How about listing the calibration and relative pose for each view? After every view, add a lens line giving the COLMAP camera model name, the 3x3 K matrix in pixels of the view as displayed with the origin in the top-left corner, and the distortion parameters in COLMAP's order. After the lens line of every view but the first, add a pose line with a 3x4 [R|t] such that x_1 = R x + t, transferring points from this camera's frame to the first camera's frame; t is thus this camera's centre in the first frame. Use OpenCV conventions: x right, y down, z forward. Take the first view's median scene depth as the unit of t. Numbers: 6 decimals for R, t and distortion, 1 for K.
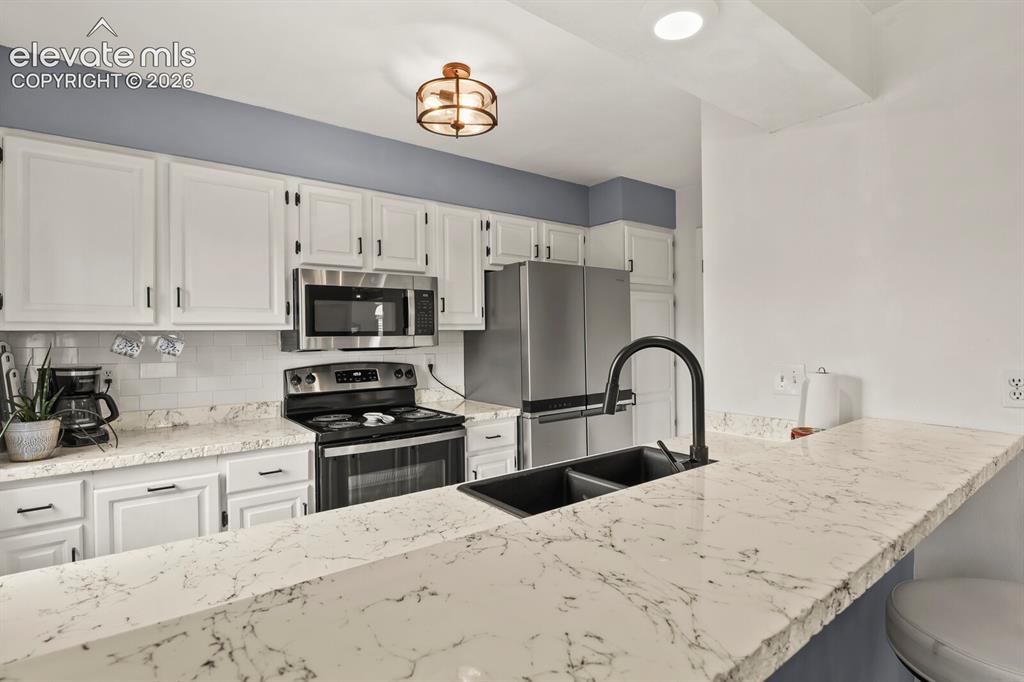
lens RADIAL K [[498.3, 0, 507.5], [0, 498.3, 337.9], [0, 0, 1]] dist [-0.010730, -0.000115]
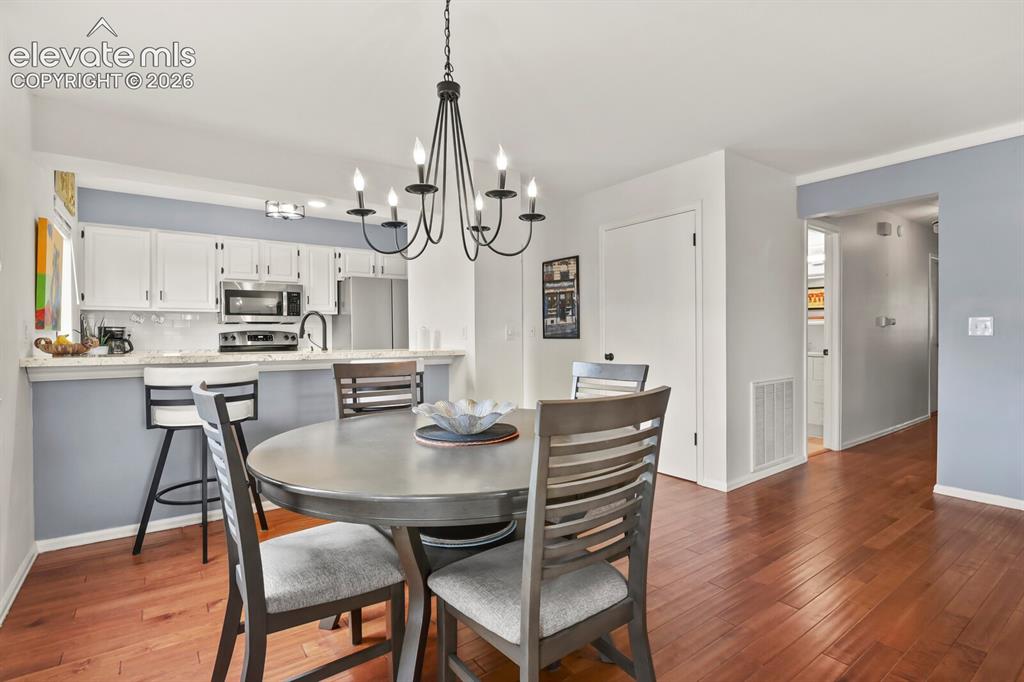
lens RADIAL K [[498.3, 0, 514.3], [0, 498.3, 338.7], [0, 0, 1]] dist [-0.010730, -0.000115]
pose [[0.999491, 0.011220, -0.029863, 0.744932], [-0.010856, 0.999865, 0.012304, 0.049376], [0.029997, -0.011974, 0.999478, -0.880435]]
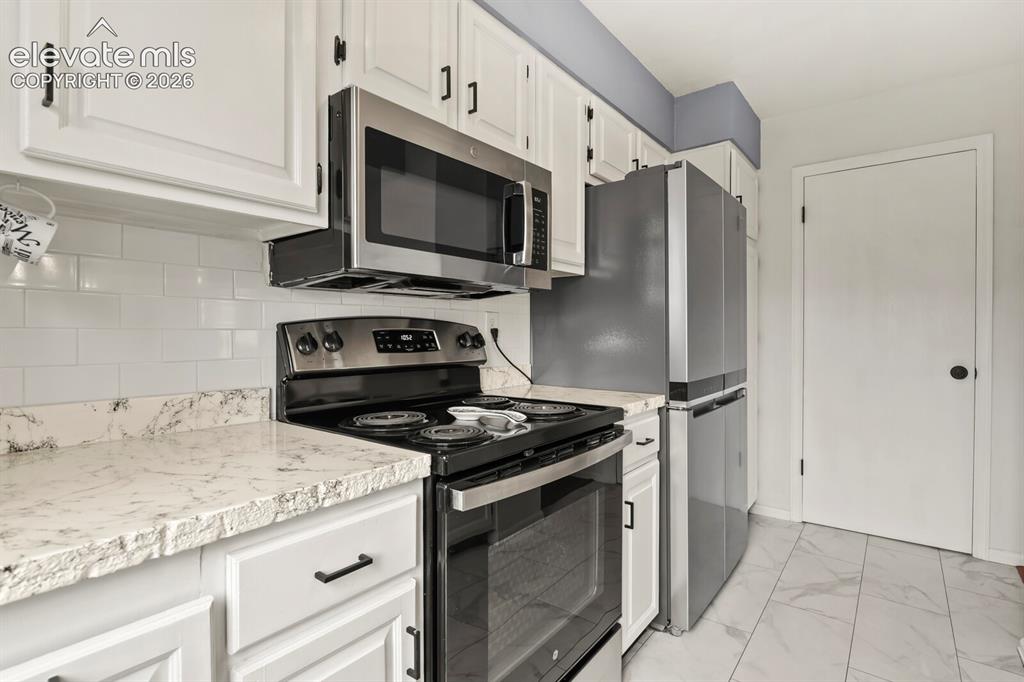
lens RADIAL K [[498.3, 0, 514.9], [0, 498.3, 340.1], [0, 0, 1]] dist [-0.010730, -0.000115]
pose [[0.967471, 0.009613, 0.252797, -0.344759], [-0.013621, 0.999808, 0.014107, 0.070104], [-0.252613, -0.017092, 0.967416, 0.465828]]
